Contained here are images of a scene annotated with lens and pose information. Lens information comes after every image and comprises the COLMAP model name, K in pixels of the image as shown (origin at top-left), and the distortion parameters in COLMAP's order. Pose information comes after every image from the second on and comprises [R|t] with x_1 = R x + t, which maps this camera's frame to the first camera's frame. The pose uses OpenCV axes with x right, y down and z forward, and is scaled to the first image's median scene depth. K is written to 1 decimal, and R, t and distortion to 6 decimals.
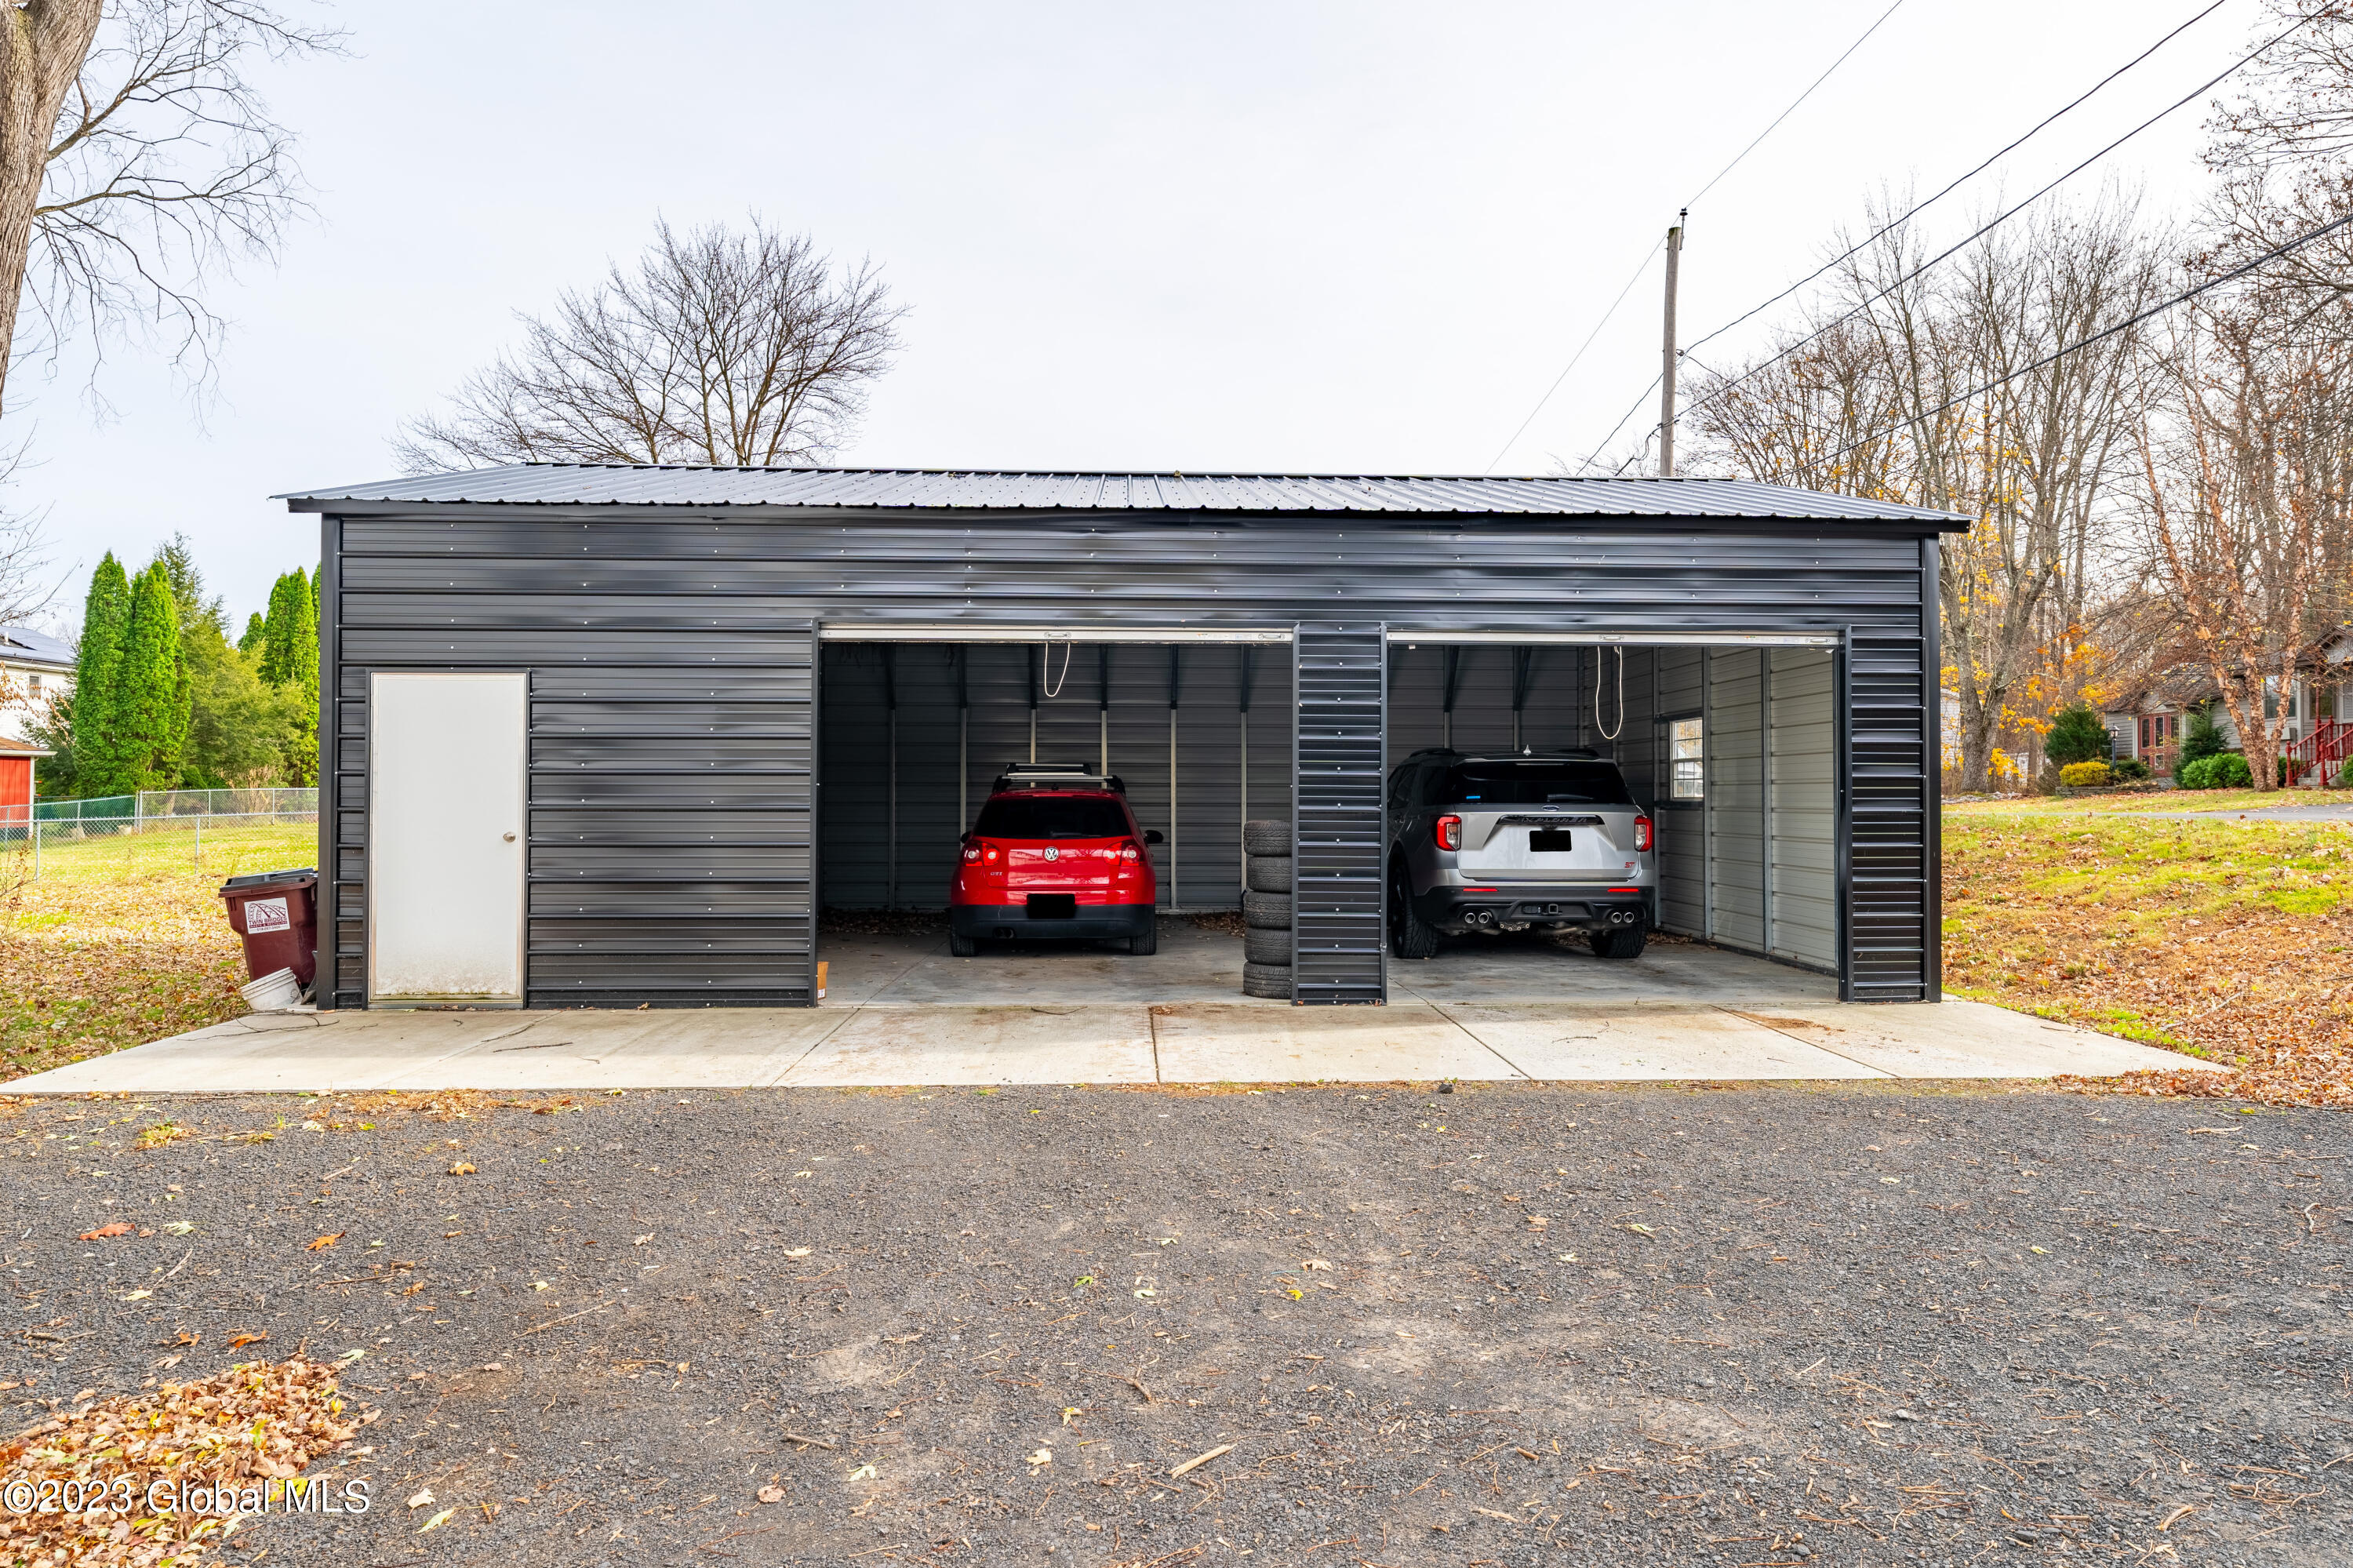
lens RADIAL K [[1439.1, 0, 1176.5], [0, 1439.1, 784.0], [0, 0, 1]] dist [0.000404, -0.000760]
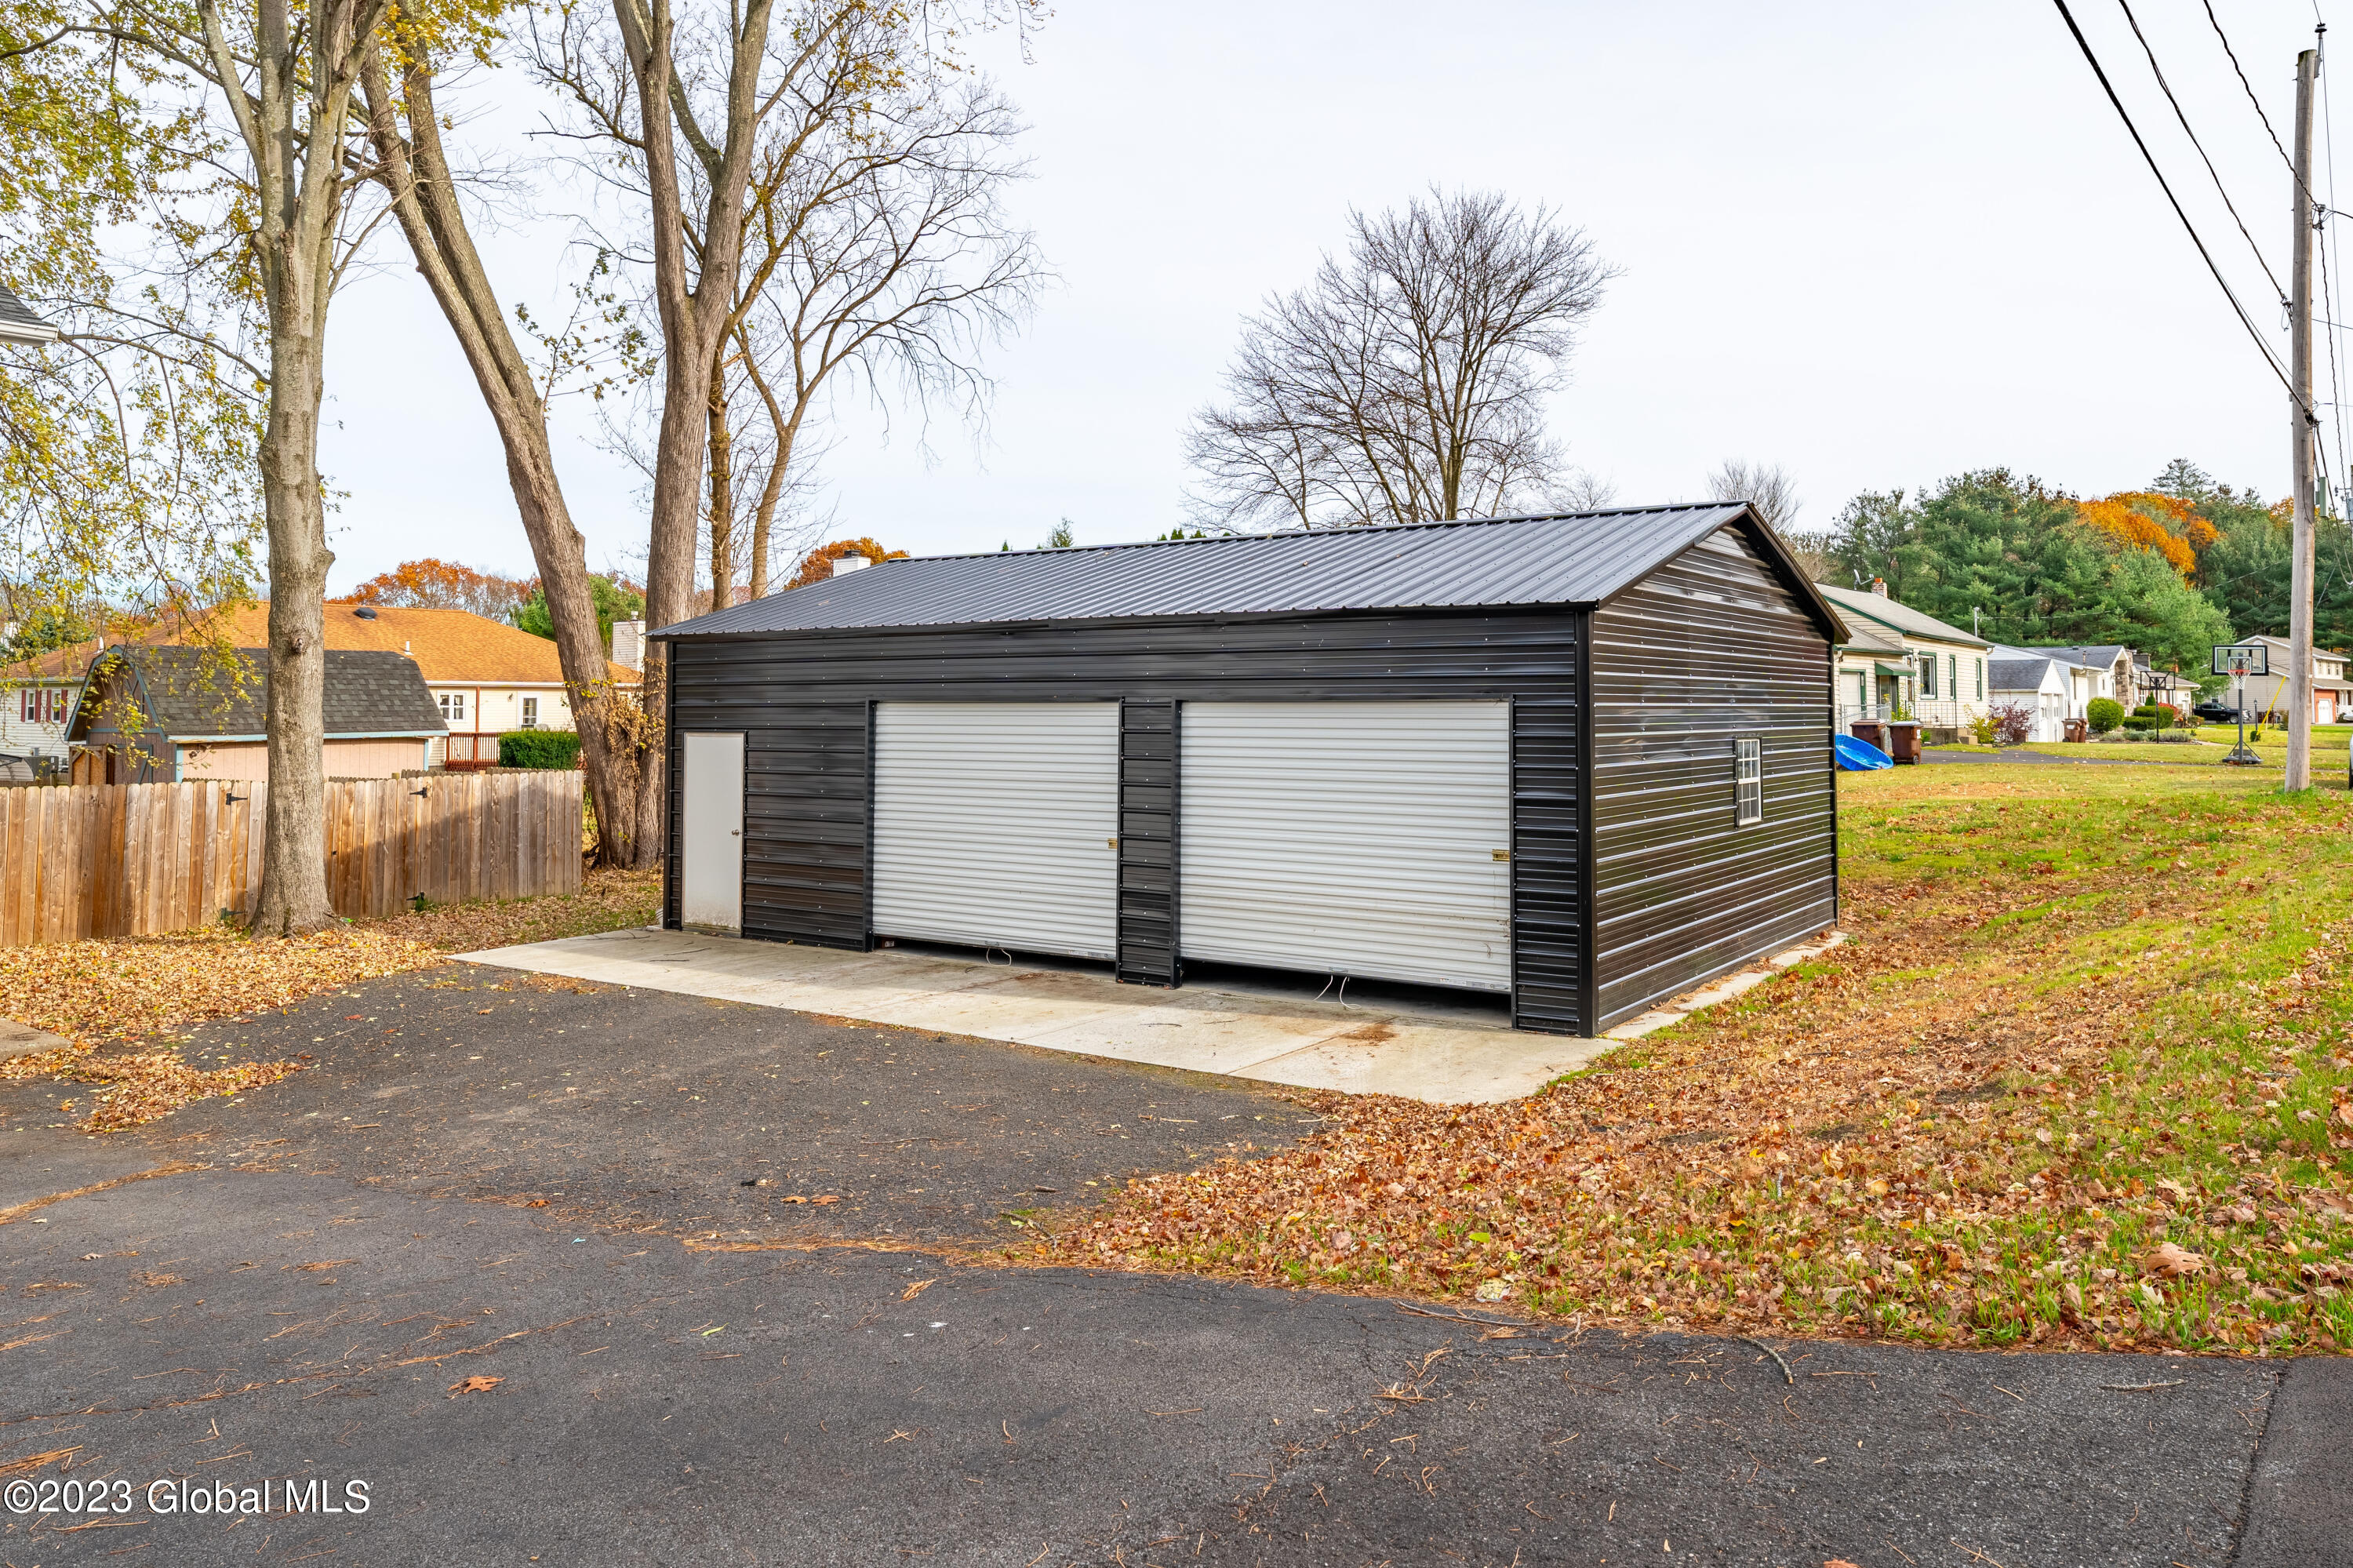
lens RADIAL K [[1650.8, 0, 1176.3], [0, 1650.8, 640.9], [0, 0, 1]] dist [0.000256, -0.000329]
pose [[0.791312, -0.025480, -0.610881, 0.400485], [0.006514, 0.999426, -0.033248, -0.042680], [0.611377, 0.022330, 0.791024, -0.071415]]
